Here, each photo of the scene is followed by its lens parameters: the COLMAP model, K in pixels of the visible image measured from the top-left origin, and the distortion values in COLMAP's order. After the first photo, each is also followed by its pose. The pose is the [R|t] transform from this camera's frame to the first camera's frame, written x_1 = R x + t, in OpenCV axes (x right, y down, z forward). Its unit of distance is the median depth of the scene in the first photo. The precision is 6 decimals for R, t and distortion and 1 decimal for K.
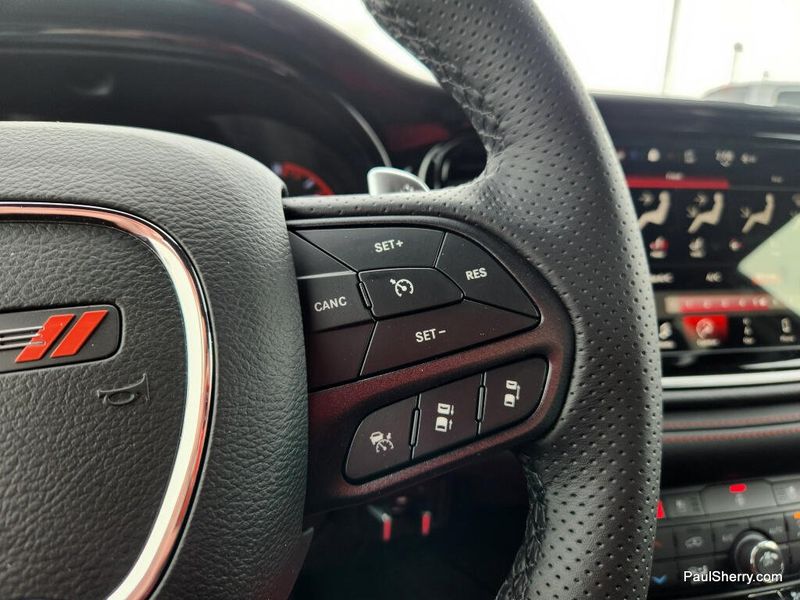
lens RADIAL K [[1604.1, 0, 400.0], [0, 1604.1, 300.0], [0, 0, 1]] dist [-0.014282, 0.405807]
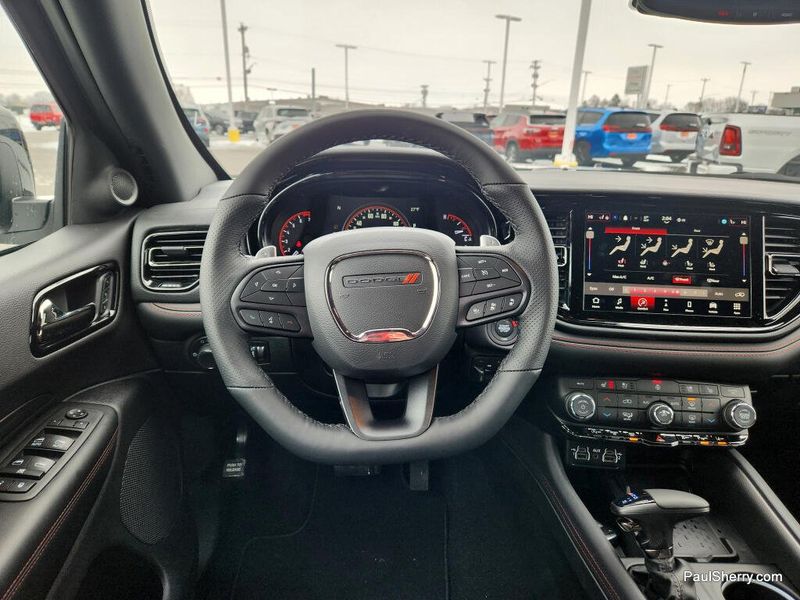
lens RADIAL K [[1604.1, 0, 400.0], [0, 1604.1, 300.0], [0, 0, 1]] dist [-0.014282, 0.405807]
pose [[0.994357, 0.064415, -0.084296, 0.050165], [-0.063559, 0.997896, 0.012803, 0.008306], [0.084943, -0.007373, 0.996359, -1.119122]]
